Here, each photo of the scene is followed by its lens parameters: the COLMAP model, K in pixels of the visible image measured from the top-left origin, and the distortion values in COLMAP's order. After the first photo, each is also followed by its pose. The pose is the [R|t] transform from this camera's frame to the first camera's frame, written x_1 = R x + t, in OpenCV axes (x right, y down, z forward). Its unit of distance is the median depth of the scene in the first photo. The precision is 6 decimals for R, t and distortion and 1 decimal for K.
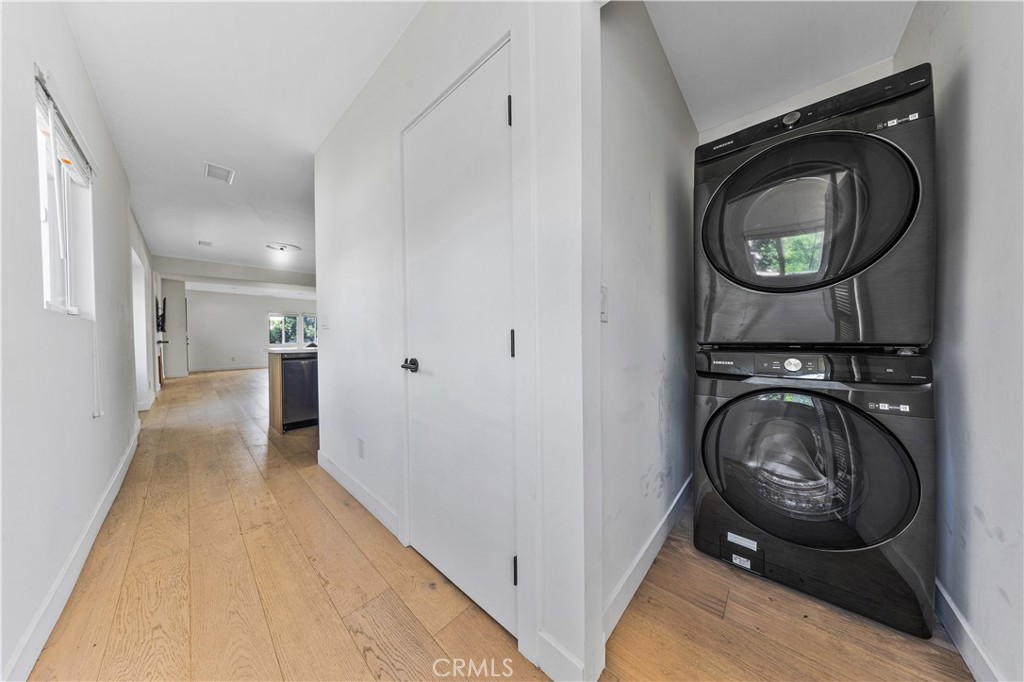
lens RADIAL K [[297.7, 0, 513.1], [0, 297.7, 342.6], [0, 0, 1]] dist [-0.002170, 0.000375]
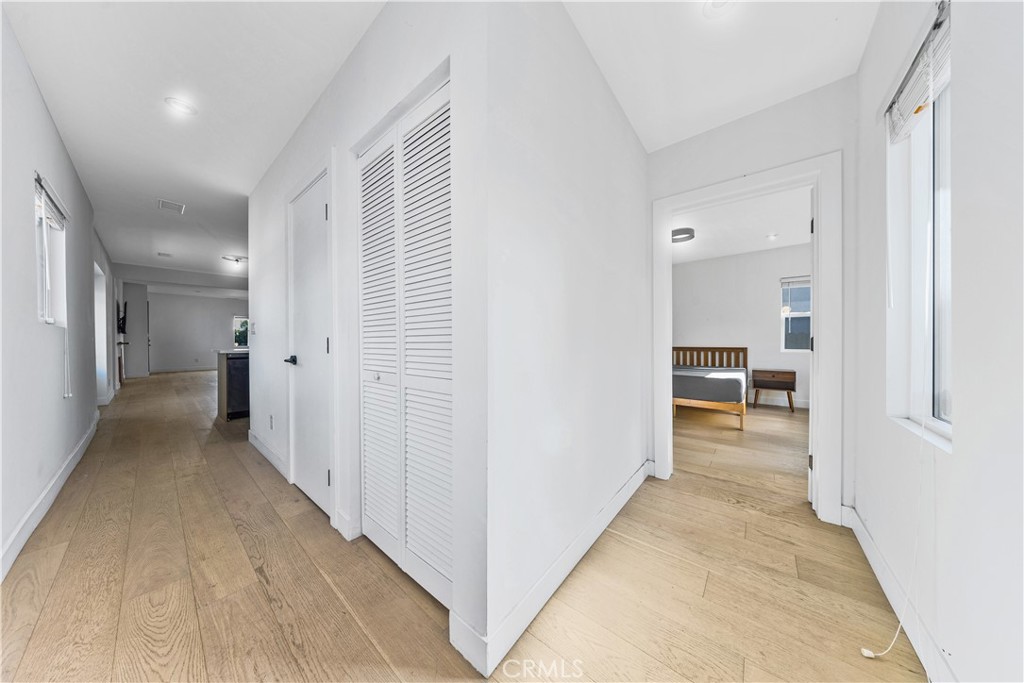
lens RADIAL K [[297.7, 0, 510.0], [0, 297.7, 343.2], [0, 0, 1]] dist [-0.002170, 0.000375]
pose [[0.998948, 0.005641, 0.045511, 0.289469], [-0.005225, 0.999944, -0.009252, -0.000272], [-0.045561, 0.009004, 0.998921, -0.232092]]
